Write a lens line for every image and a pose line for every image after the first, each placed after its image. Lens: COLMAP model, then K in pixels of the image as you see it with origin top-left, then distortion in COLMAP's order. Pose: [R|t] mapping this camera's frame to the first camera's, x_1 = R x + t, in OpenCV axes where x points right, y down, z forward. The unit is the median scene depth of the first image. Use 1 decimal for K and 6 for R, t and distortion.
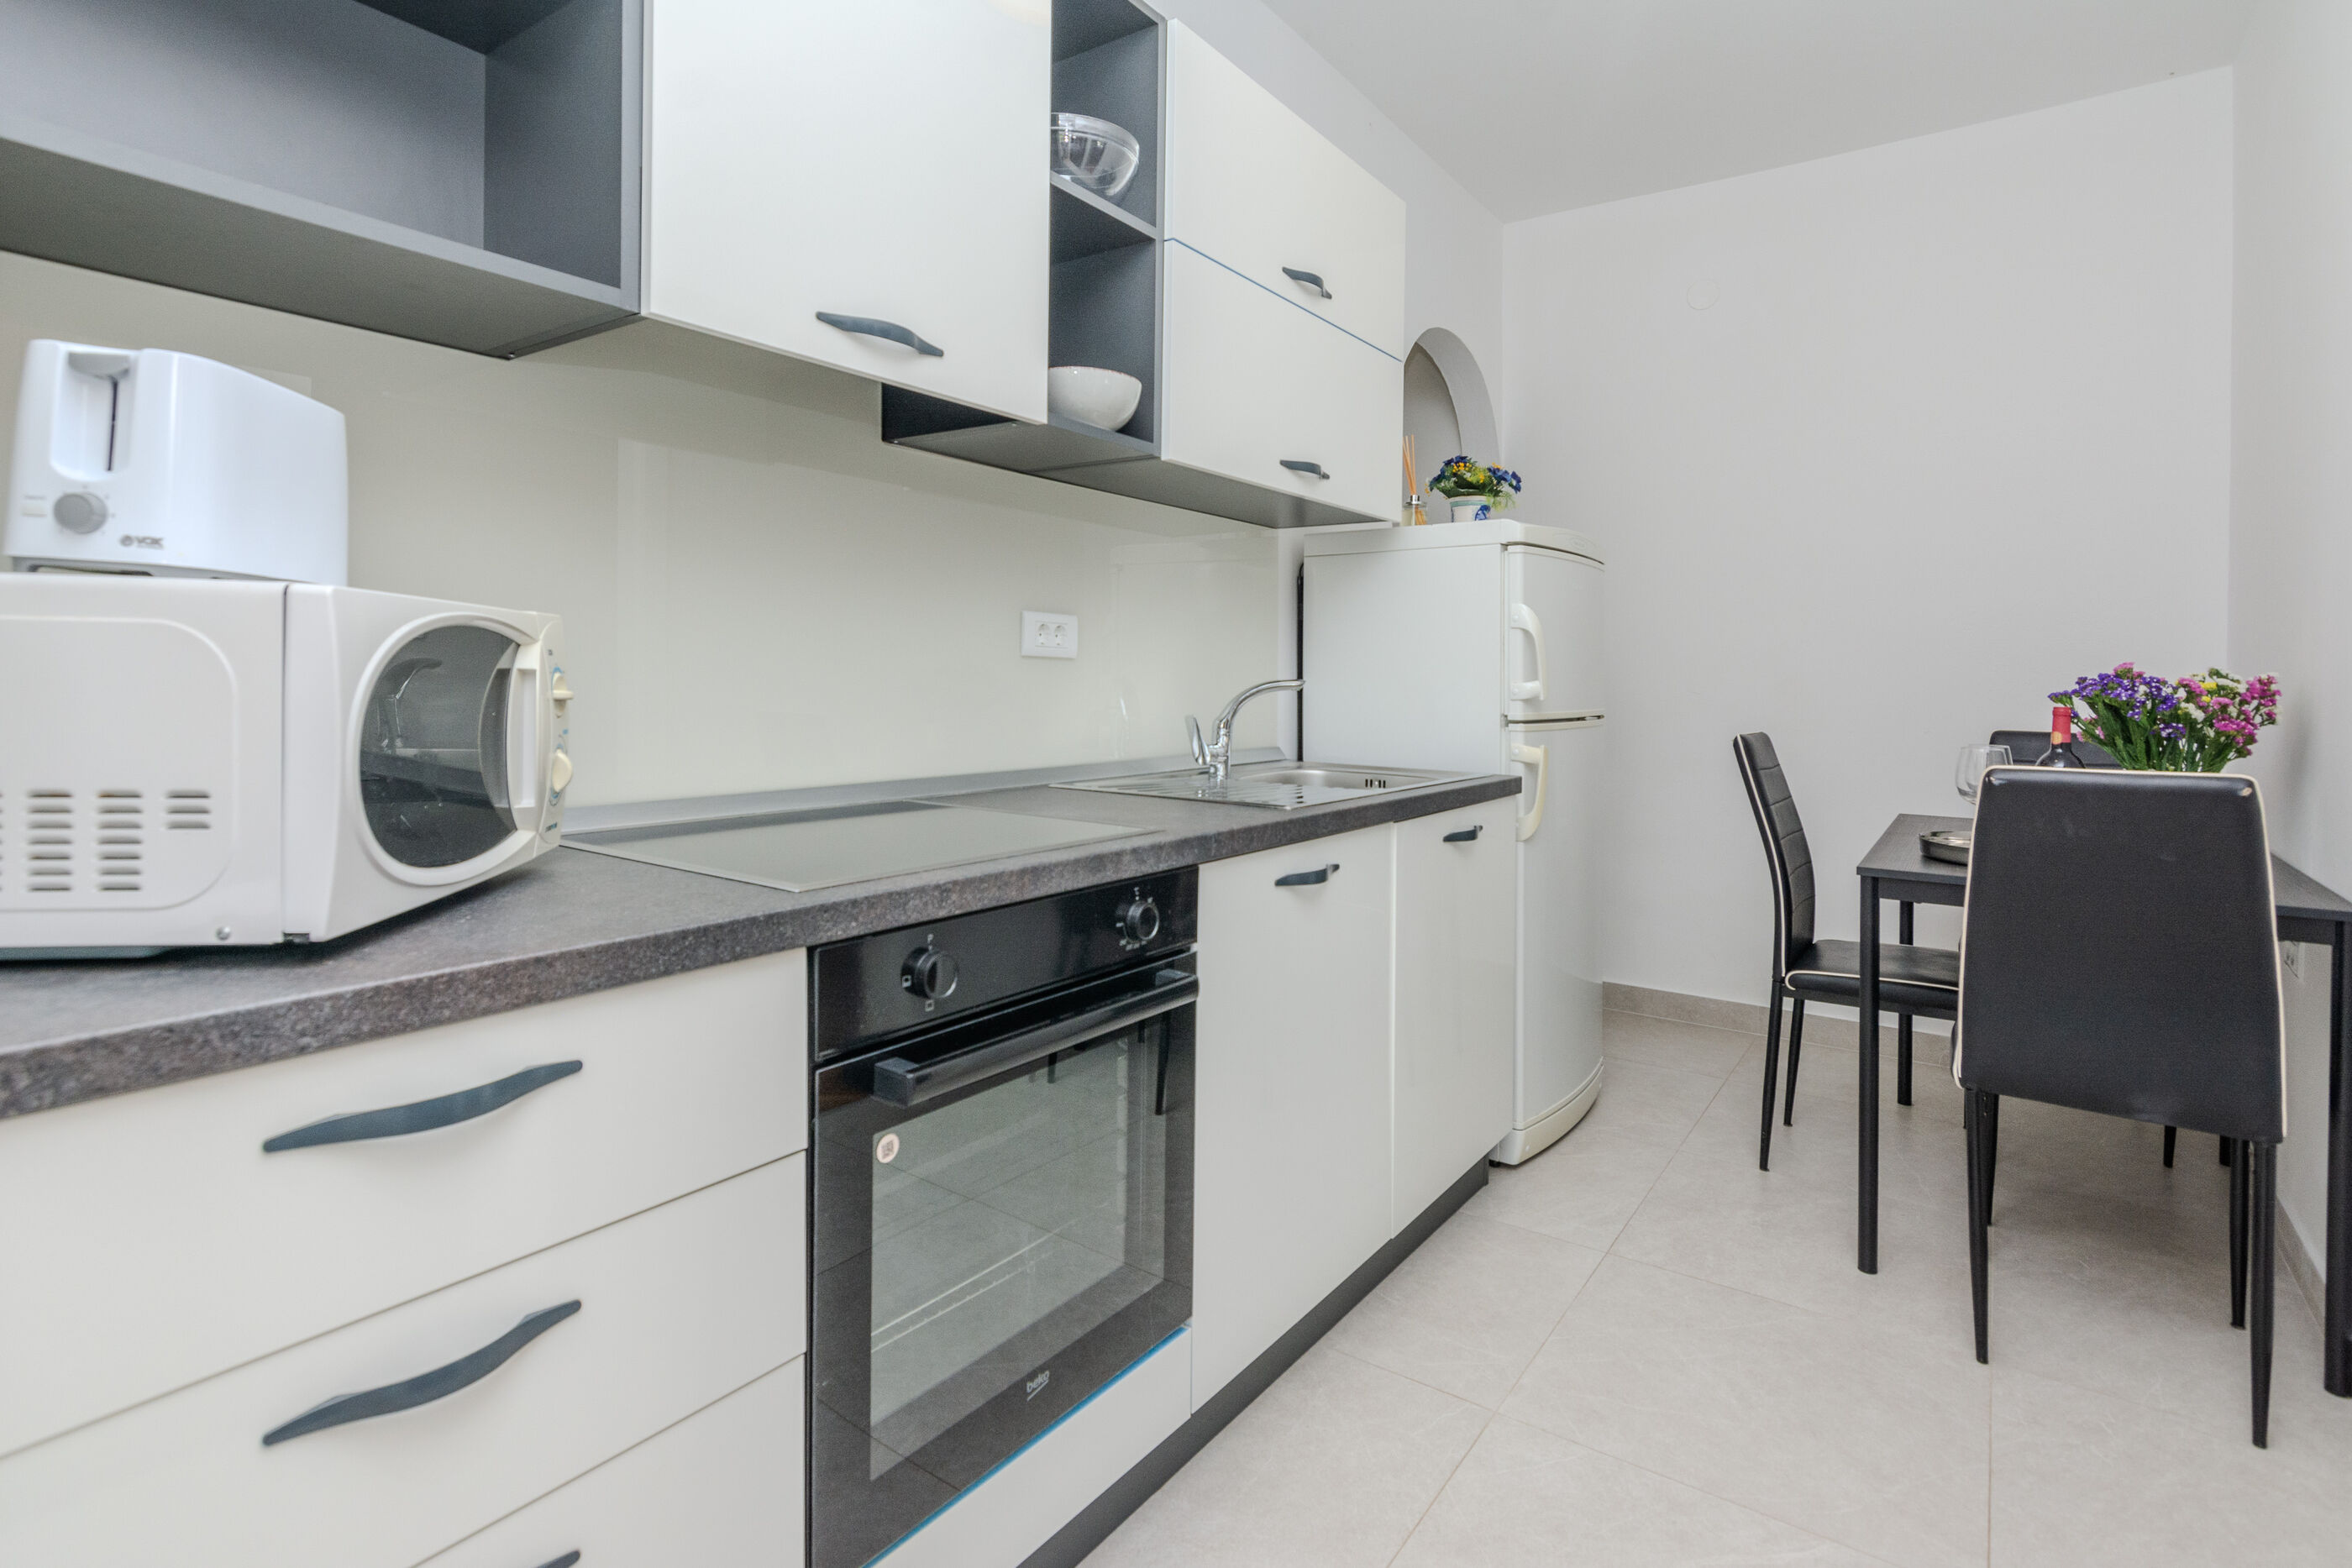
lens RADIAL K [[1161.8, 0, 1183.2], [0, 1161.8, 672.3], [0, 0, 1]] dist [-0.000770, 0.000629]
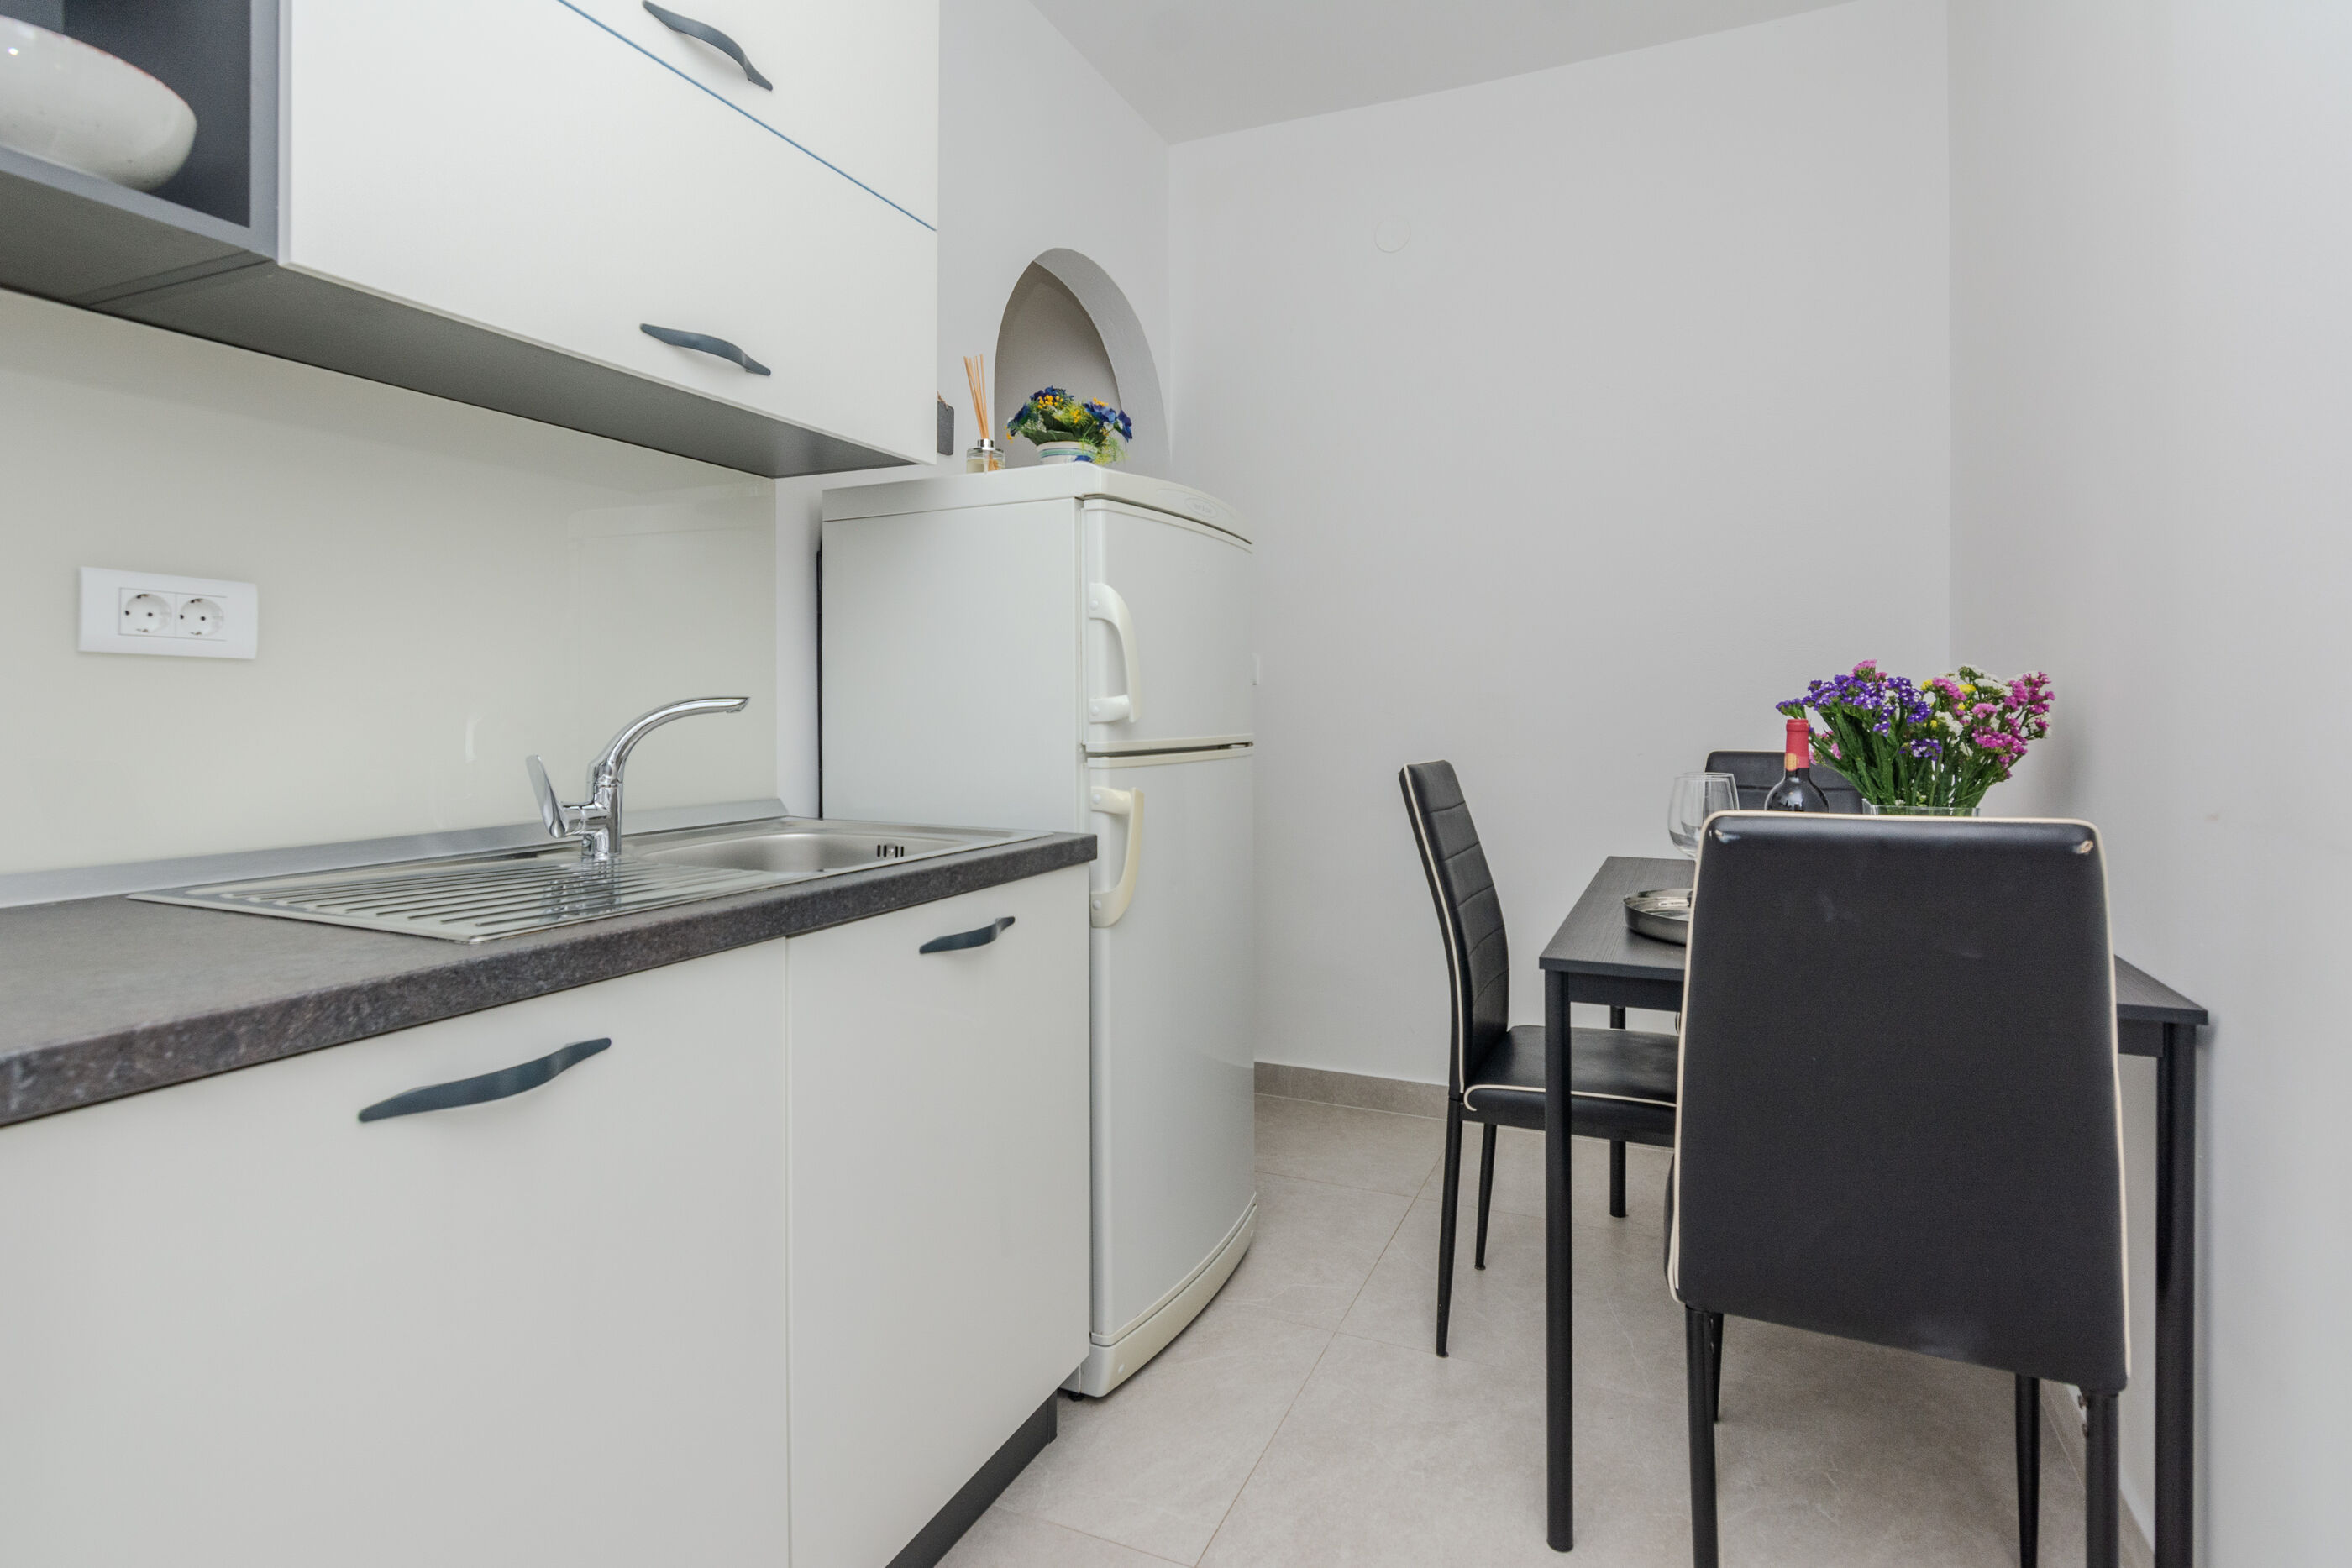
lens RADIAL K [[1183.2, 0, 1203.6], [0, 1183.2, 706.7], [0, 0, 1]] dist [0.001784, 0.000094]
pose [[0.978095, -0.012934, 0.207755, 0.222237], [0.012292, 0.999915, 0.004378, 0.013167], [-0.207793, -0.001728, 0.978171, 0.328225]]
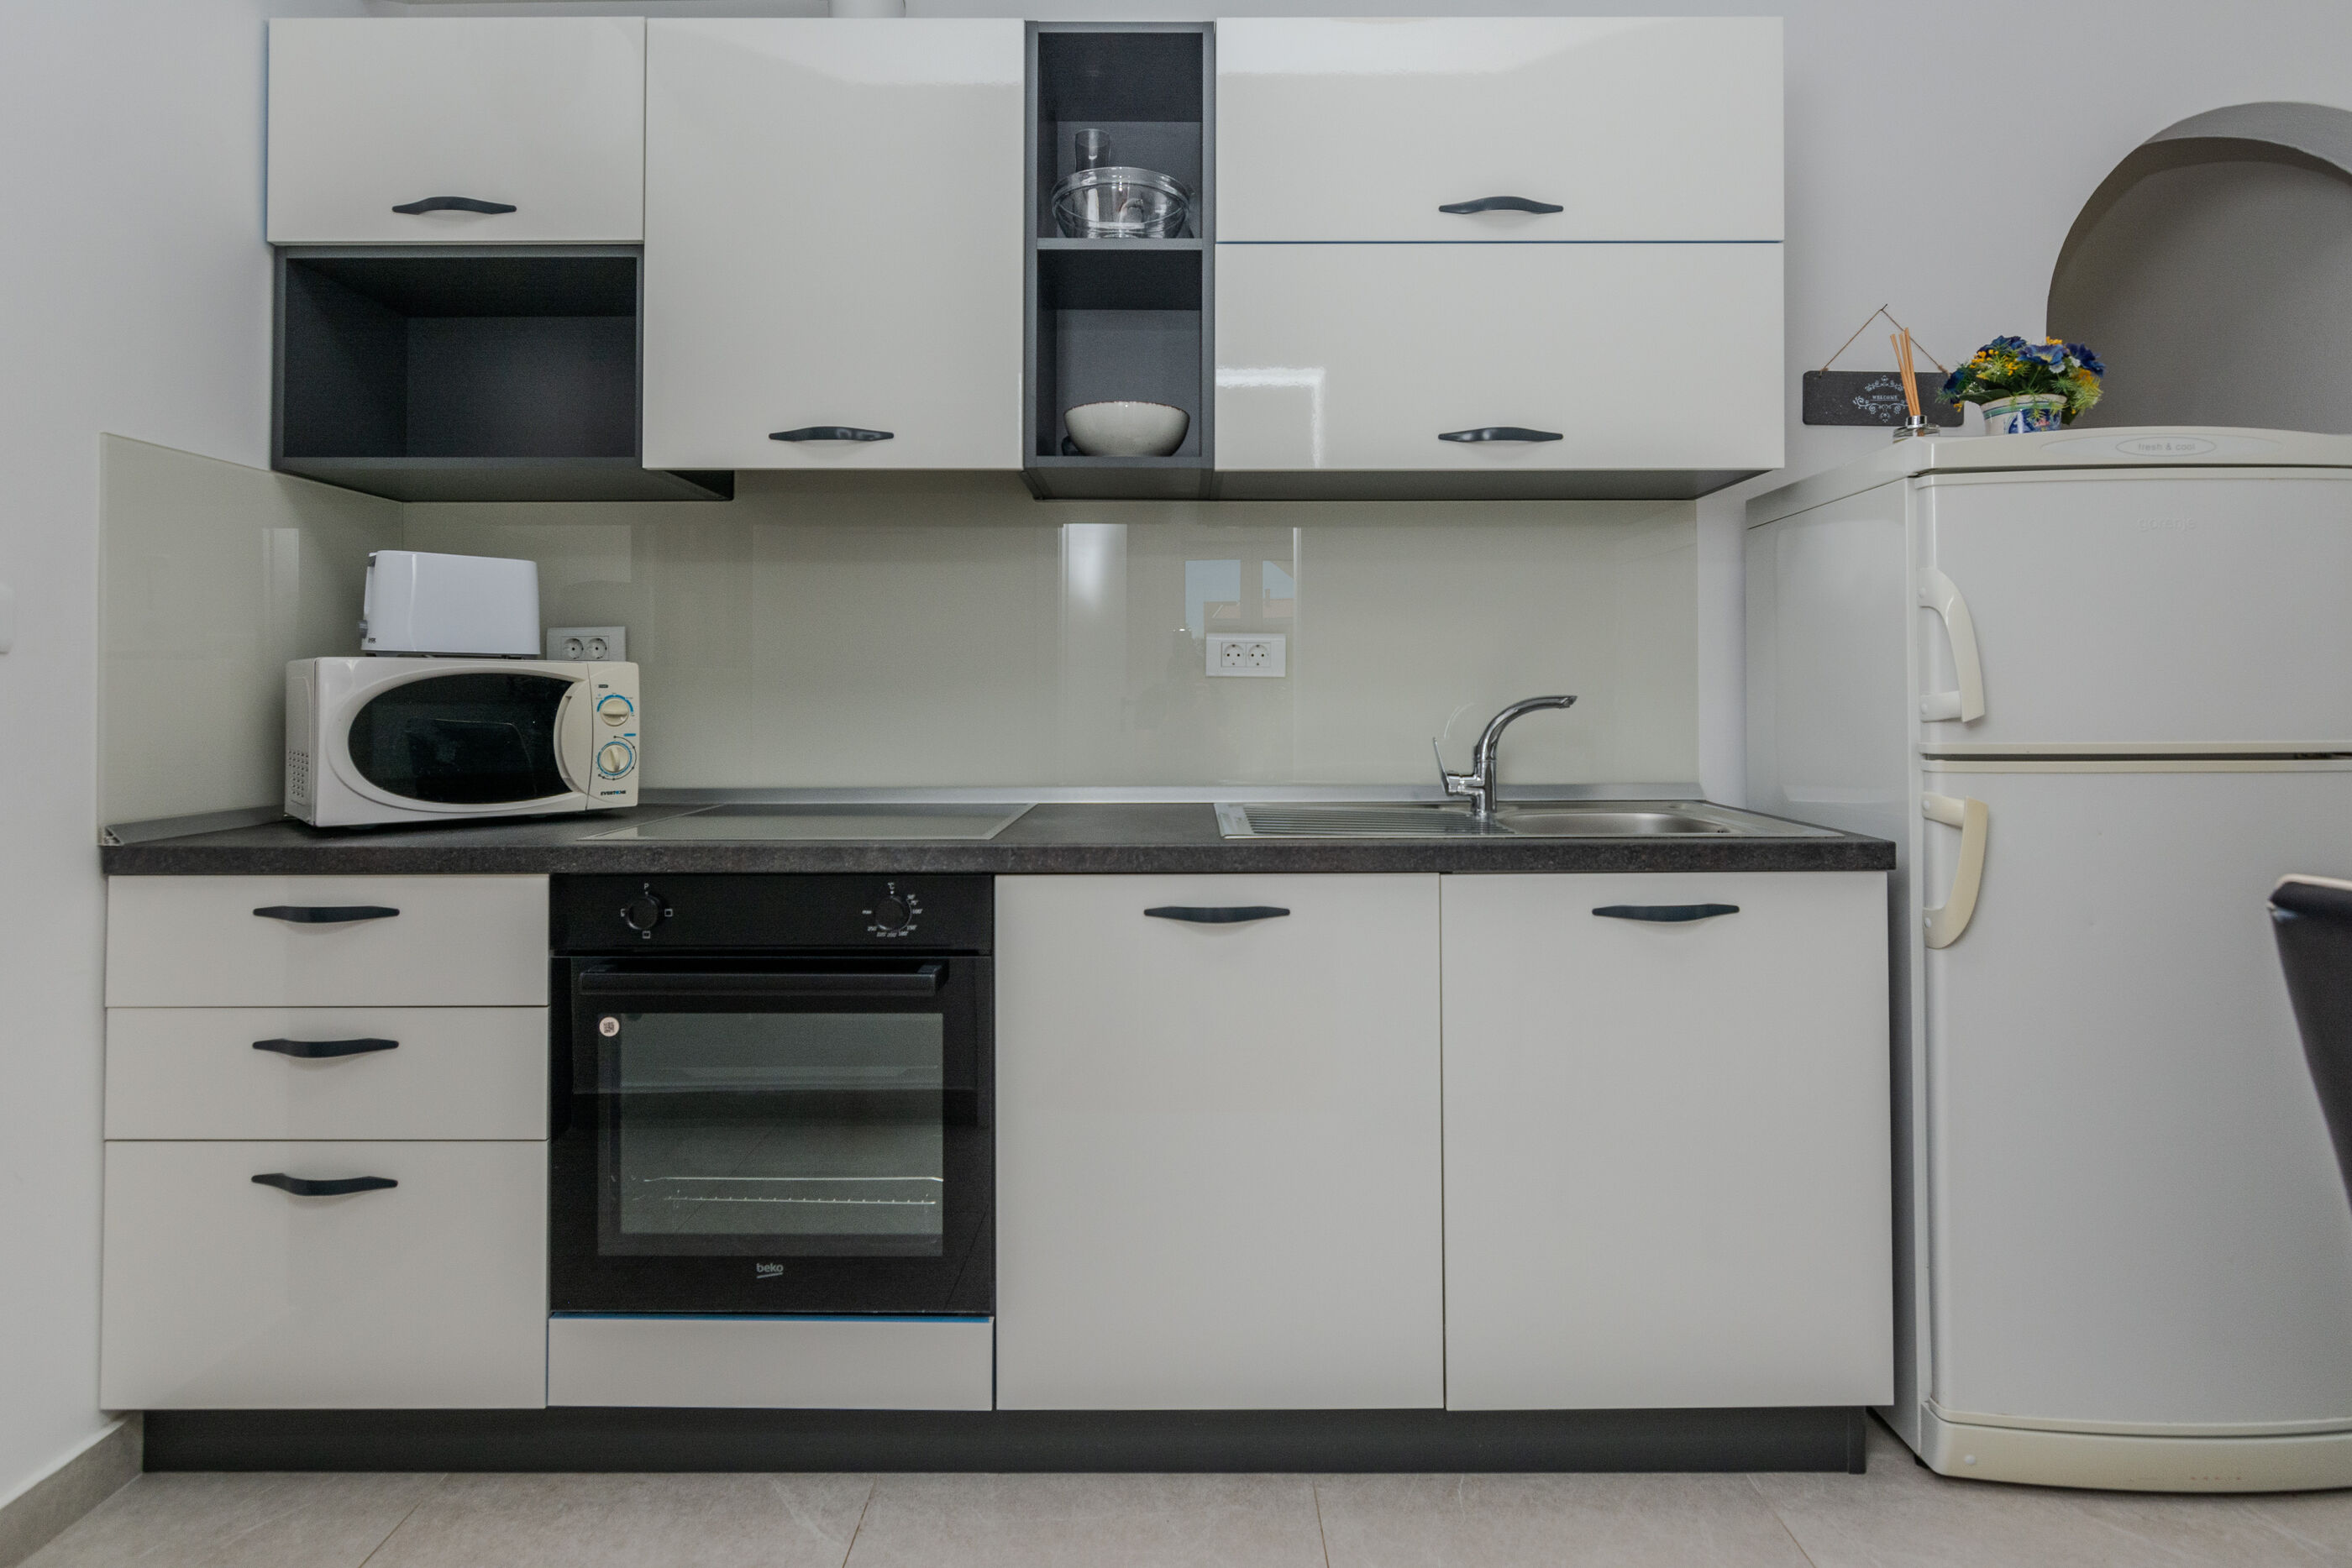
lens RADIAL K [[1161.8, 0, 1183.2], [0, 1161.8, 672.3], [0, 0, 1]] dist [-0.000770, 0.000629]
pose [[0.582898, -0.033876, -0.811839, 0.616730], [0.014422, 0.999404, -0.031348, 0.012729], [0.812417, 0.006564, 0.583039, 0.339244]]
